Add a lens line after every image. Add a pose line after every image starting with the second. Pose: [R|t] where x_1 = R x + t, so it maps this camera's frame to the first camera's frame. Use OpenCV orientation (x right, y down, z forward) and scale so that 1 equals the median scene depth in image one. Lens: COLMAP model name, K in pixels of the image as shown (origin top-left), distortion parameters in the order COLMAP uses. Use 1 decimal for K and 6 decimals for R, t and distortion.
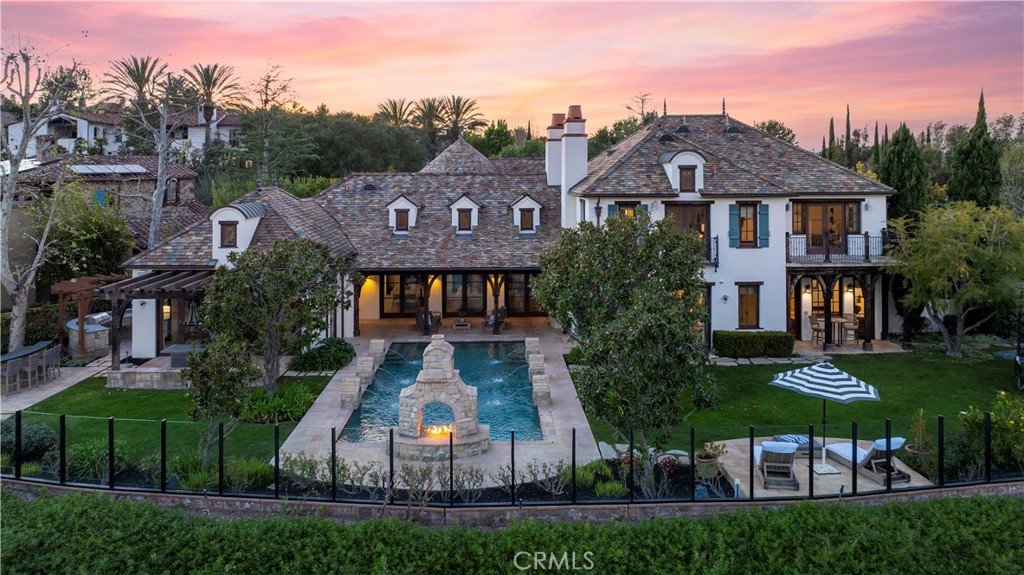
lens RADIAL K [[755.1, 0, 515.5], [0, 755.1, 155.8], [0, 0, 1]] dist [-0.019136, 0.000223]
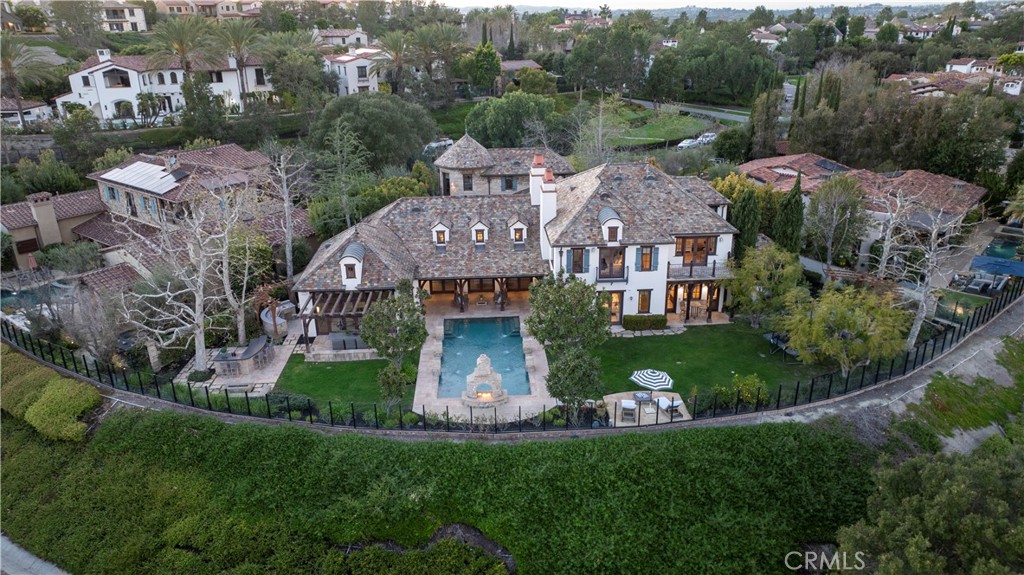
lens RADIAL K [[723.2, 0, 512.0], [0, 723.2, 287.5], [0, 0, 1]] dist [-0.018644, 0.000718]
pose [[0.999658, -0.020384, 0.016402, -0.032512], [0.012677, 0.925775, 0.377863, -0.483318], [-0.022887, -0.377525, 0.925716, -0.570606]]
